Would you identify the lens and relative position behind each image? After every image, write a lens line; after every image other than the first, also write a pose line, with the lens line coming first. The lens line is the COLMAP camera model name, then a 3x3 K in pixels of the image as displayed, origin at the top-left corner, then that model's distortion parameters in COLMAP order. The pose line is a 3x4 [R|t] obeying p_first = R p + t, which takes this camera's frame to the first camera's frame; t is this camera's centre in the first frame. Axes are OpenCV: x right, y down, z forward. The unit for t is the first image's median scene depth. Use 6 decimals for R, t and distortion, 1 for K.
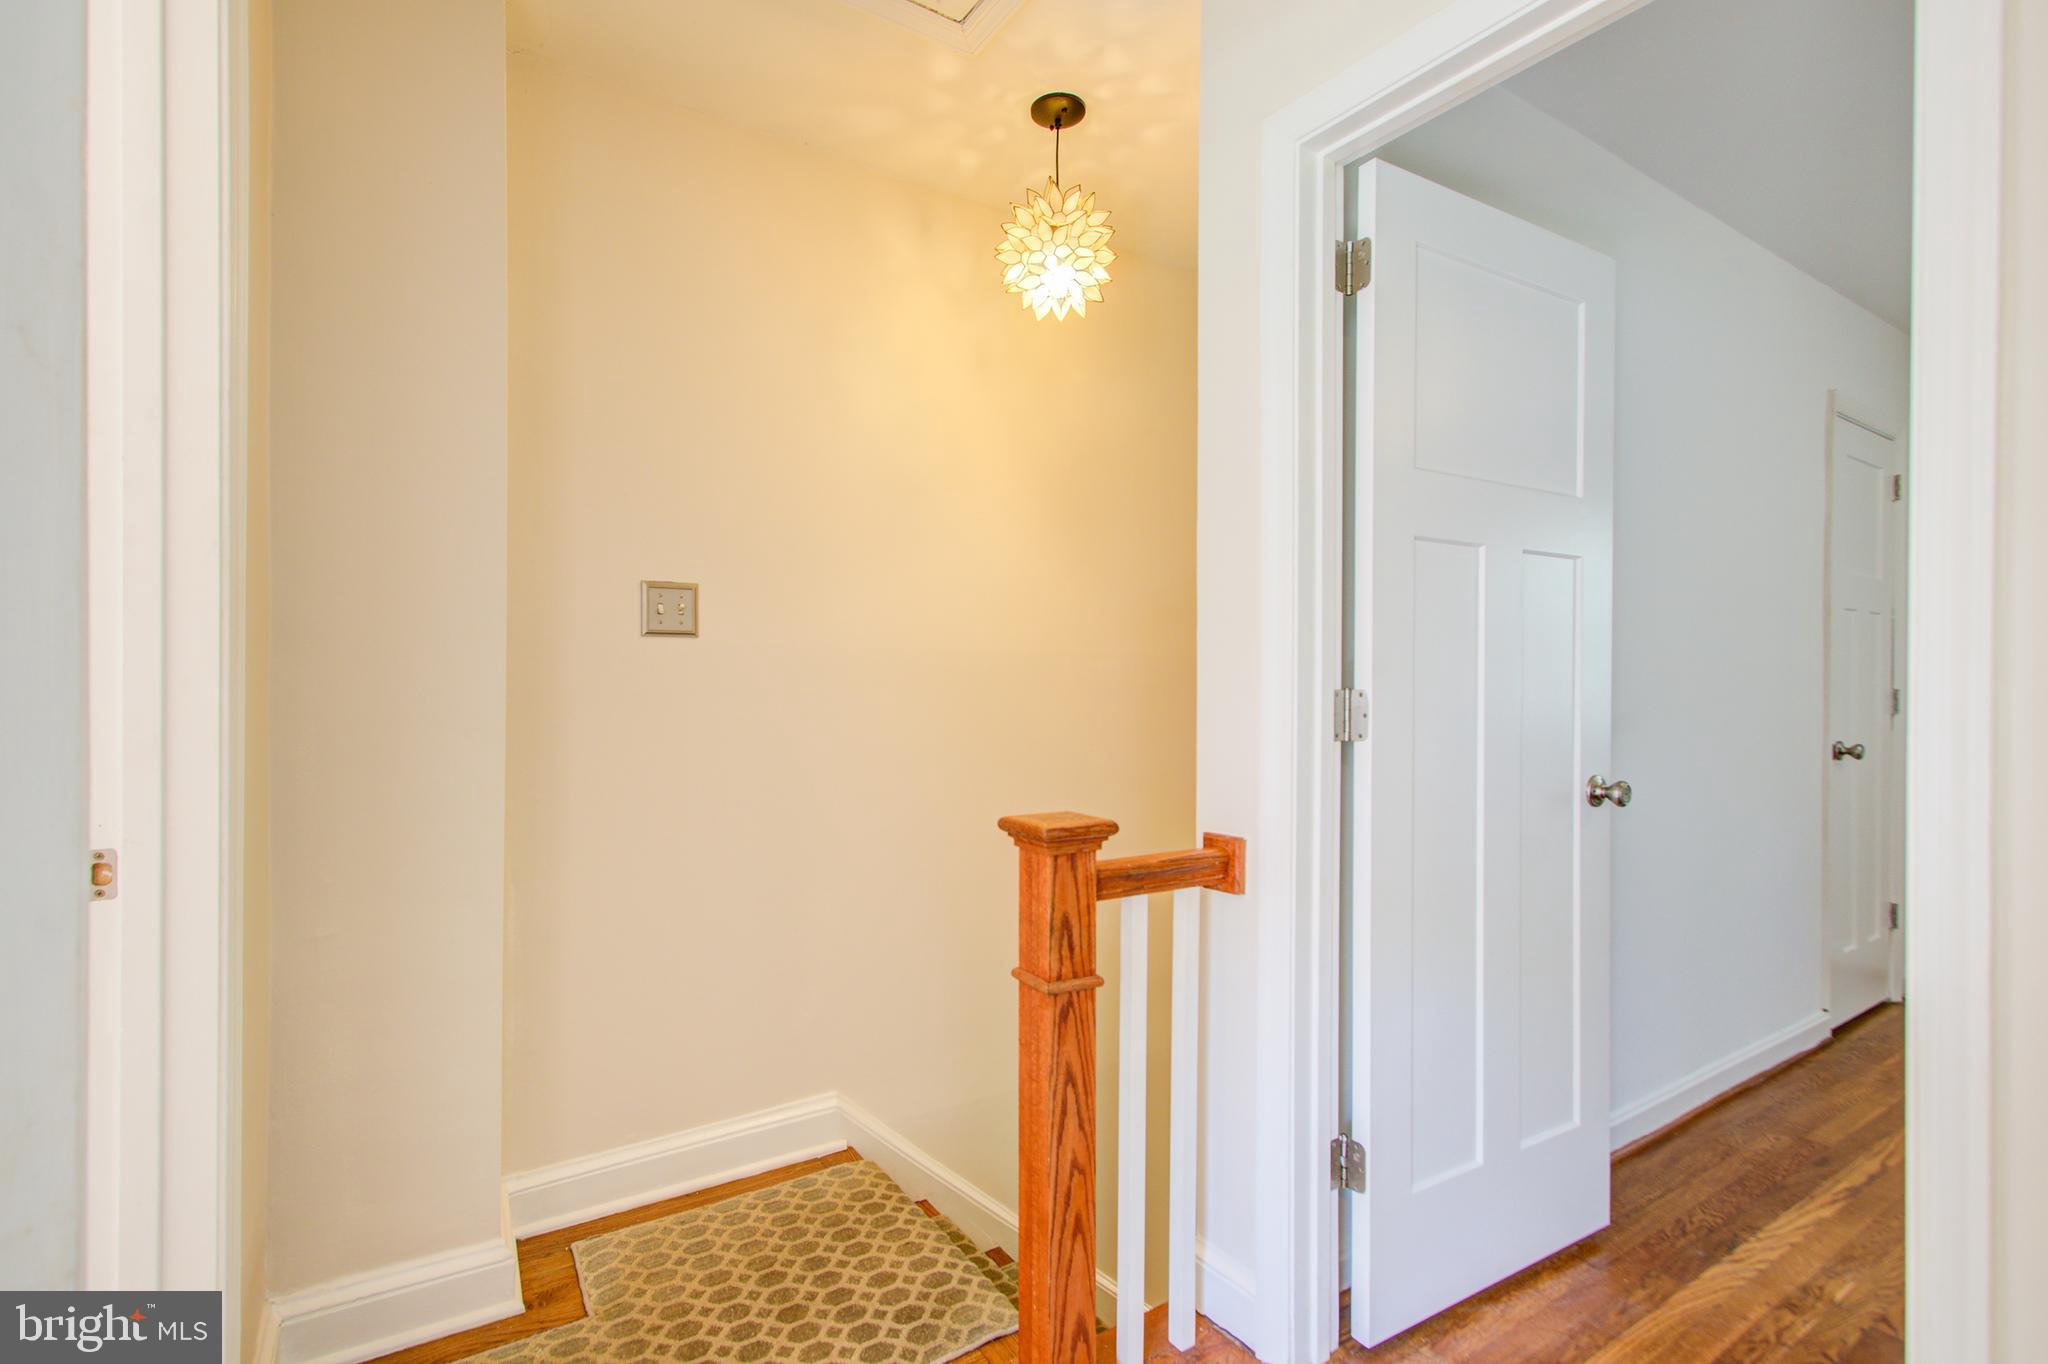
lens RADIAL K [[940.3, 0, 1016.1], [0, 940.3, 692.0], [0, 0, 1]] dist [0.003884, 0.001287]
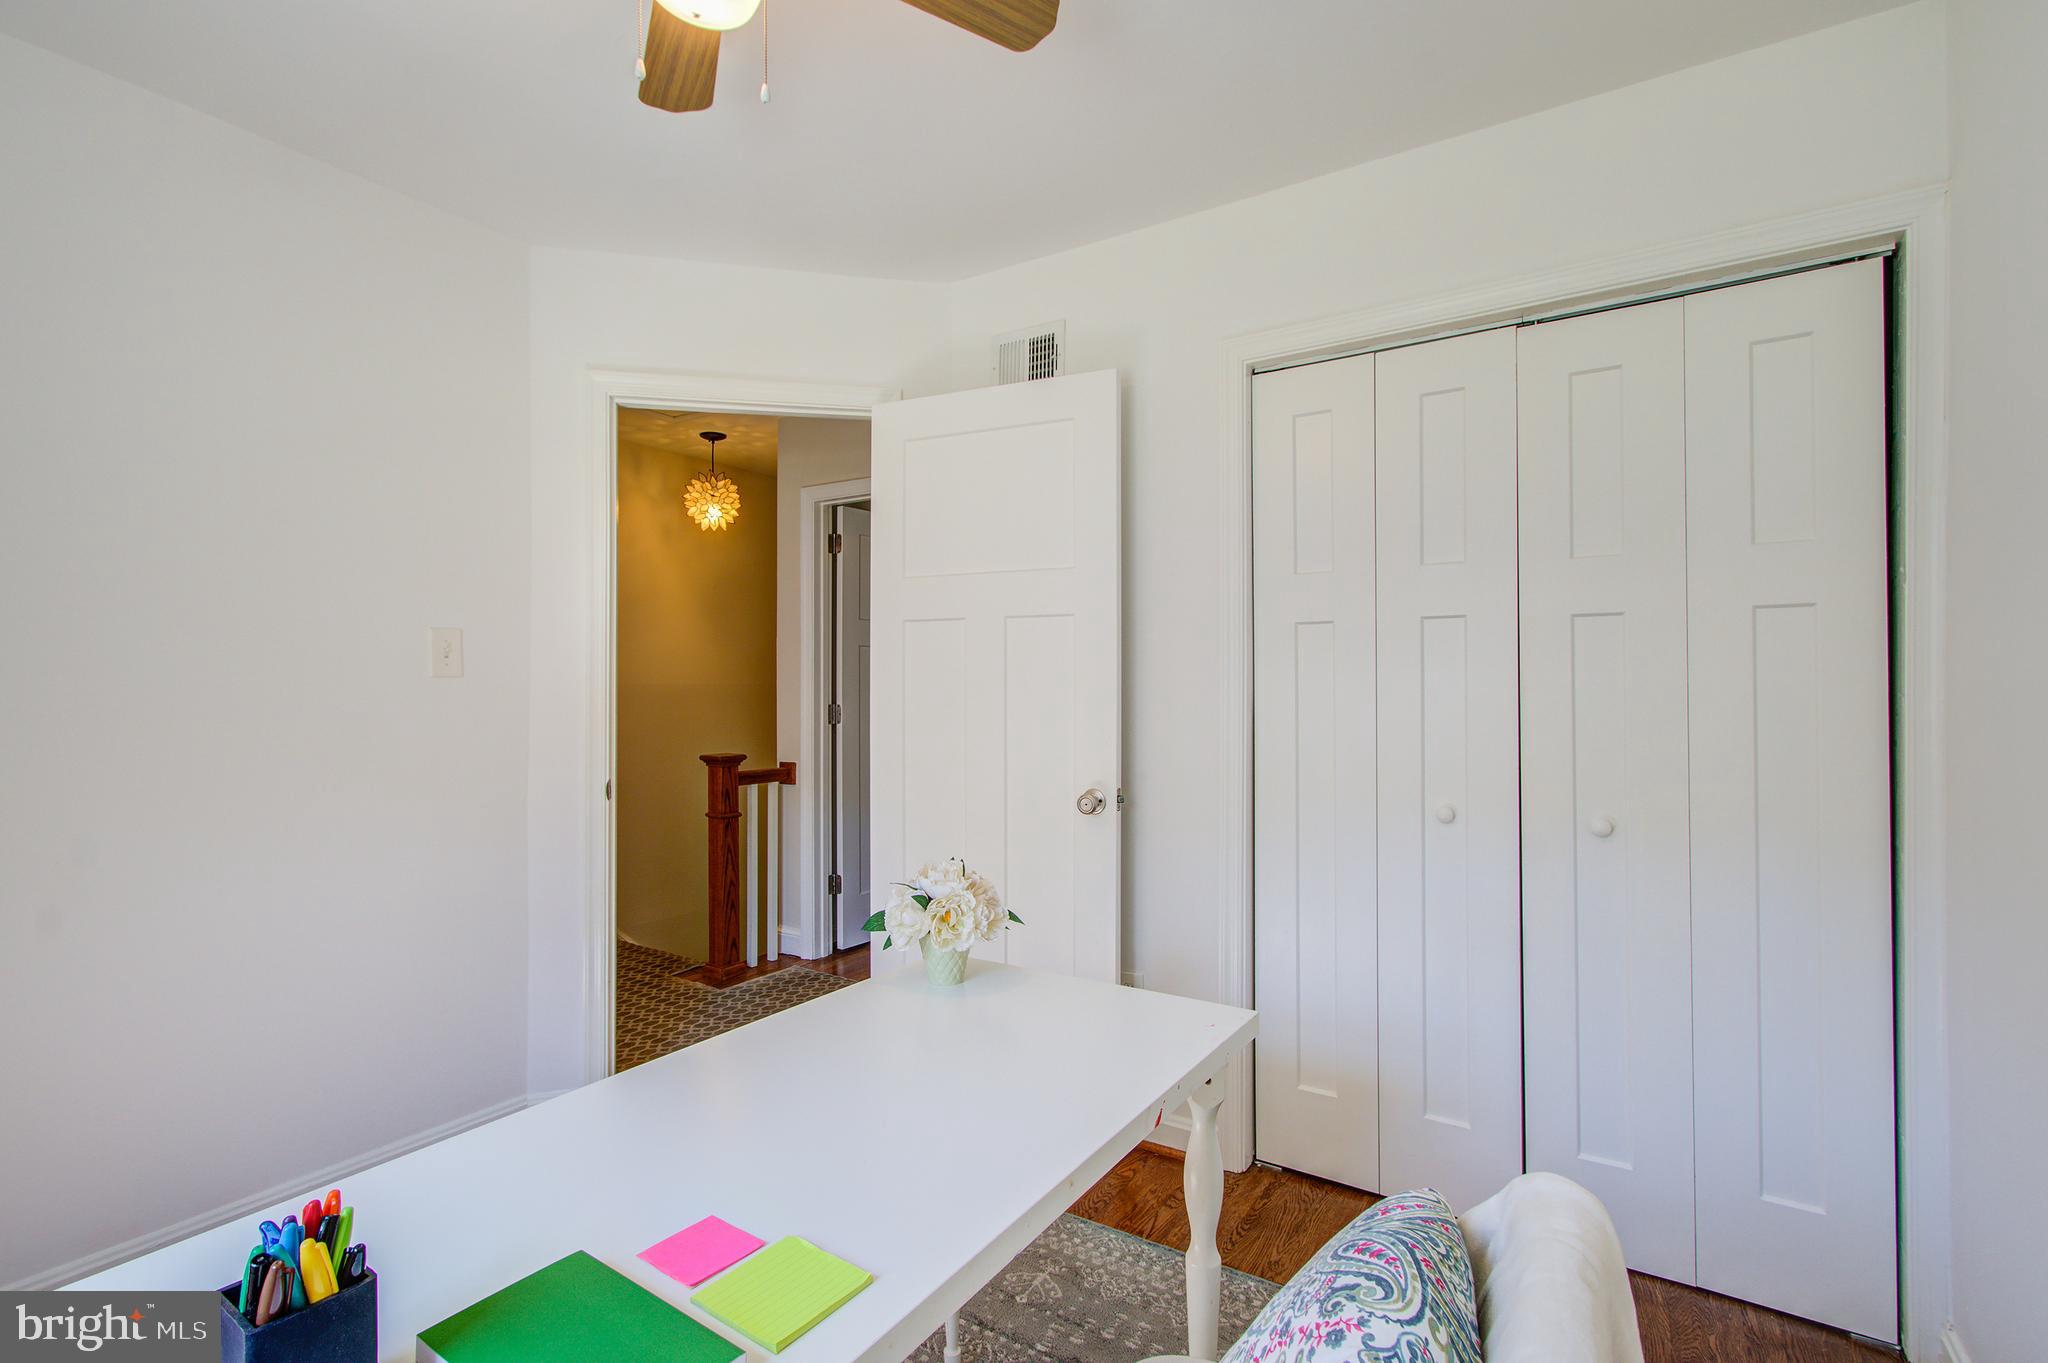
lens RADIAL K [[940.3, 0, 973.0], [0, 940.3, 686.8], [0, 0, 1]] dist [0.003884, 0.001287]
pose [[0.933456, -0.004630, 0.358663, -0.242656], [0.008459, 0.999923, -0.009108, -0.027082], [-0.358593, 0.011536, 0.933423, -1.687106]]
